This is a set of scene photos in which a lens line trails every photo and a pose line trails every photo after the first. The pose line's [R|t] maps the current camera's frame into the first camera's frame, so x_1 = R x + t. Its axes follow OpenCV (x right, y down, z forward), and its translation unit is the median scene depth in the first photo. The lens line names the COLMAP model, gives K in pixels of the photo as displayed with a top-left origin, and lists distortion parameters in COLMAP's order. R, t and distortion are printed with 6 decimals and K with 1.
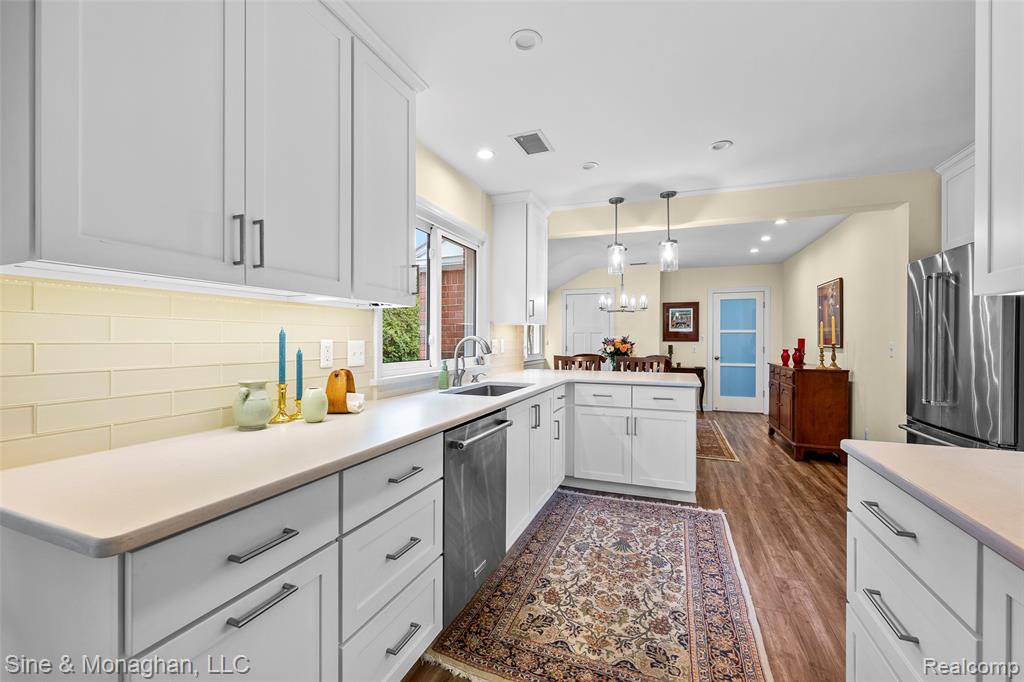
lens RADIAL K [[416.4, 0, 508.7], [0, 416.4, 340.0], [0, 0, 1]] dist [-0.012236, 0.001117]
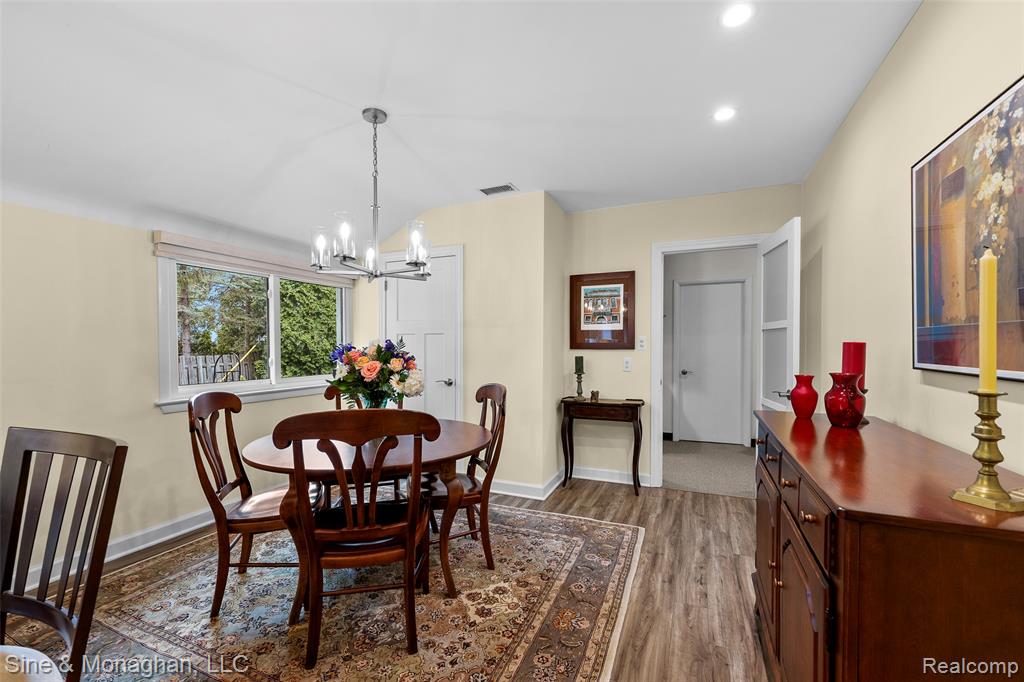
lens RADIAL K [[416.4, 0, 515.0], [0, 416.4, 352.3], [0, 0, 1]] dist [-0.012236, 0.001117]
pose [[0.999176, -0.007211, -0.039930, 0.505182], [0.007869, 0.999835, 0.016345, -0.003128], [0.039806, -0.016646, 0.999069, 0.740464]]
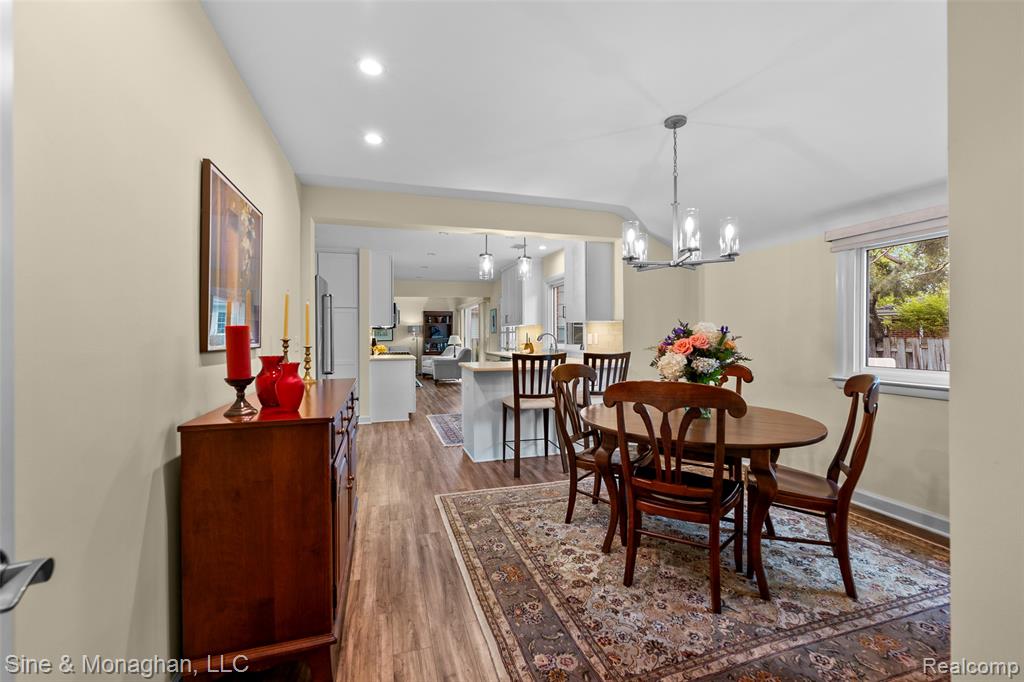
lens RADIAL K [[416.4, 0, 510.8], [0, 416.4, 336.8], [0, 0, 1]] dist [-0.012236, 0.001117]
pose [[-0.779375, 0.003085, -0.626550, 0.998385], [0.000229, 0.999989, 0.004640, 0.006650], [0.626558, 0.003473, -0.779367, 1.916445]]
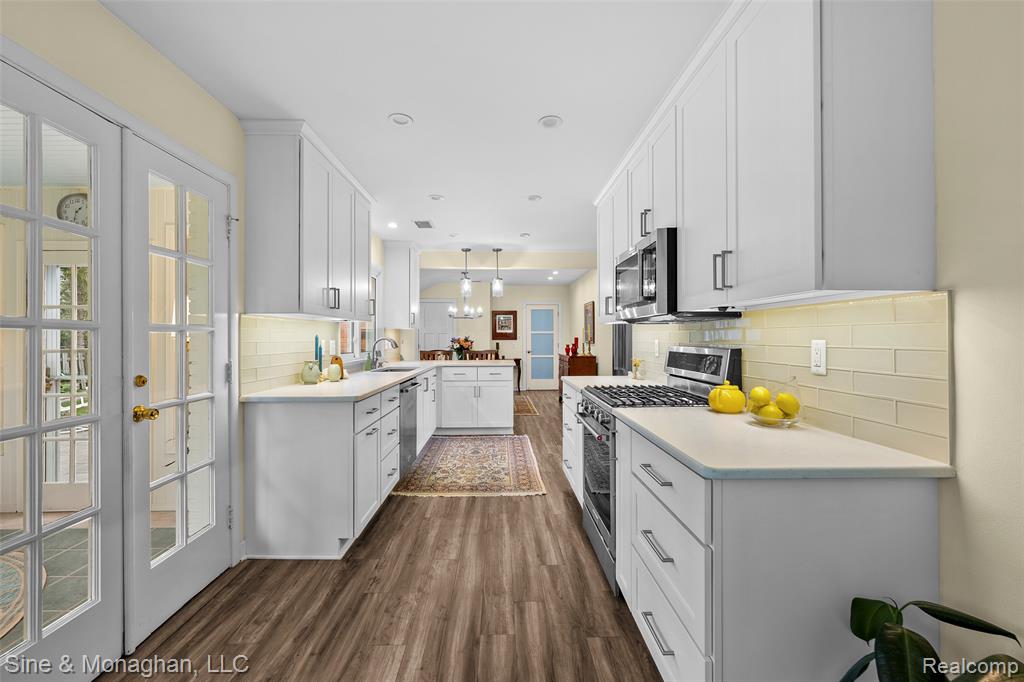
lens RADIAL K [[416.4, 0, 513.6], [0, 416.4, 337.2], [0, 0, 1]] dist [-0.012236, 0.001117]
pose [[0.915620, -0.004234, 0.402022, -0.156863], [0.005922, 0.999978, -0.002955, -0.001311], [-0.402001, 0.005086, 0.915625, -0.380391]]
